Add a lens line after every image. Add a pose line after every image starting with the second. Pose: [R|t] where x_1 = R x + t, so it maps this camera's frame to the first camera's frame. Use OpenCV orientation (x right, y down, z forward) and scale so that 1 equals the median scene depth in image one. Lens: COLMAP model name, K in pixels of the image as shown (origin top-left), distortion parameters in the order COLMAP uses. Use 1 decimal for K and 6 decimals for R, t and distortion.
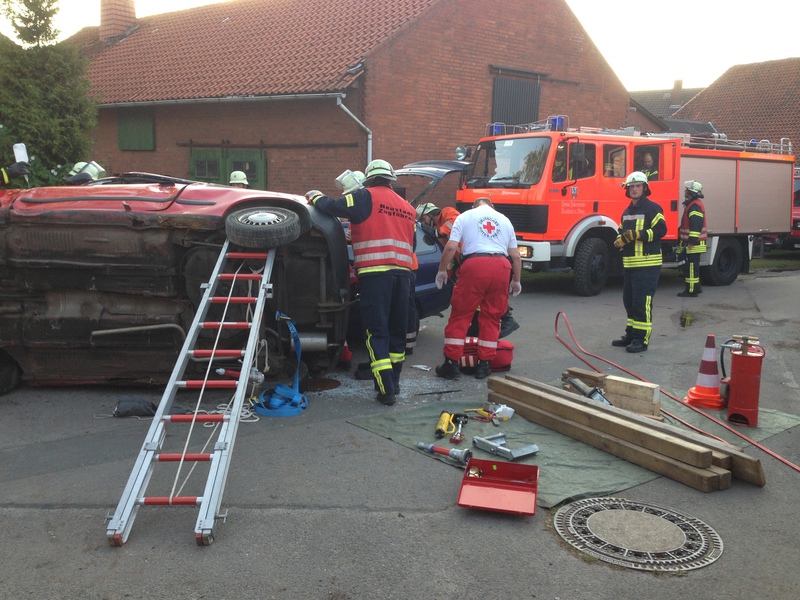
lens RADIAL K [[717.7, 0, 410.9], [0, 717.7, 301.8], [0, 0, 1]] dist [0.118740, -0.176634]
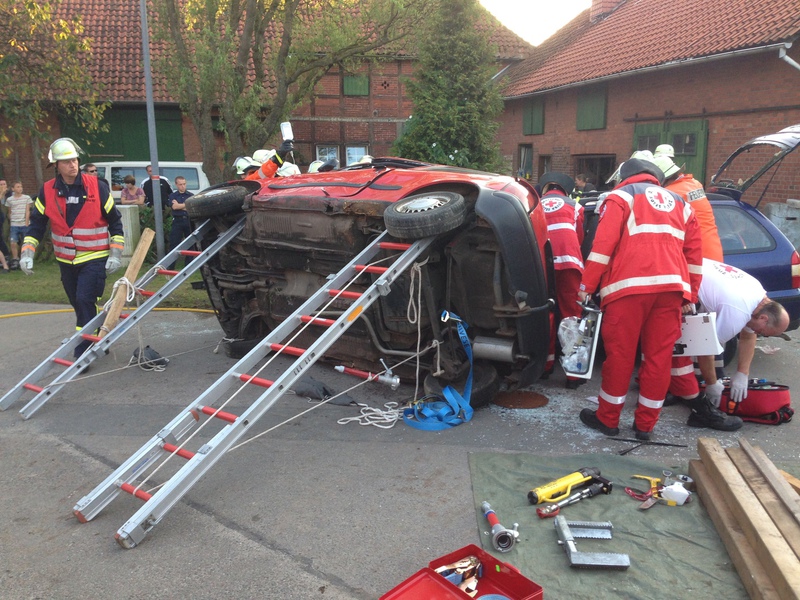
lens RADIAL K [[723.3, 0, 402.2], [0, 723.3, 298.8], [0, 0, 1]] dist [0.151636, -0.273310]
pose [[0.757370, 0.094901, -0.646053, 0.127109], [-0.079113, 0.995430, 0.053479, -0.016079], [0.648176, 0.010608, 0.761417, 0.105154]]
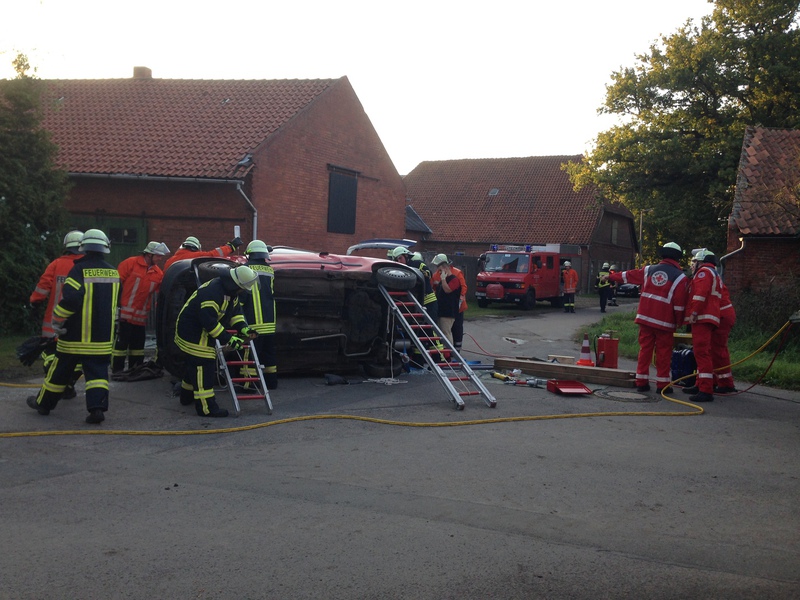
lens RADIAL K [[690.6, 0, 410.1], [0, 690.6, 301.2], [0, 0, 1]] dist [0.065436, -0.006742]
pose [[0.912085, -0.008072, 0.409921, -0.310793], [0.044148, 0.995927, -0.078621, 0.032752], [-0.407617, 0.089806, 0.908726, -0.210499]]
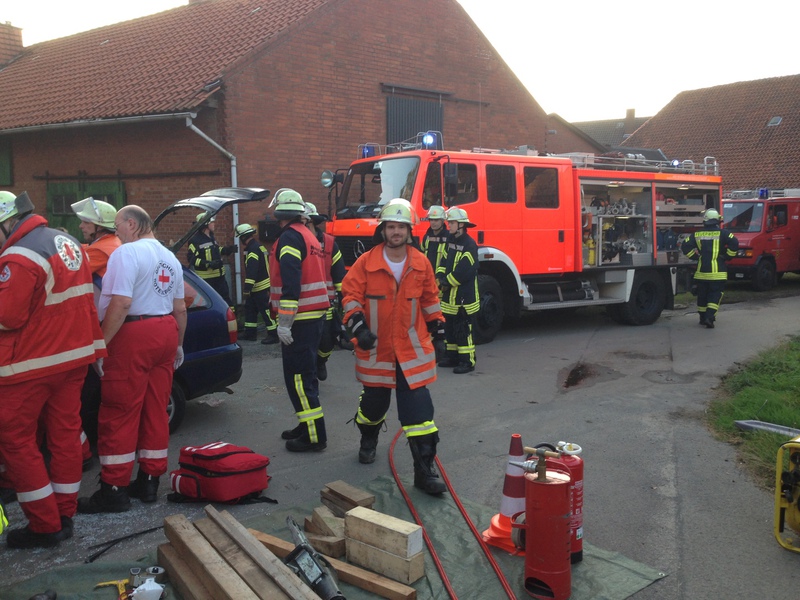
lens RADIAL K [[723.5, 0, 398.7], [0, 723.5, 293.6], [0, 0, 1]] dist [0.173220, -0.307473]
pose [[0.999282, -0.025272, 0.028226, 0.111918], [0.026872, 0.997966, -0.057807, -0.017308], [-0.026707, 0.058524, 0.997929, 0.131903]]
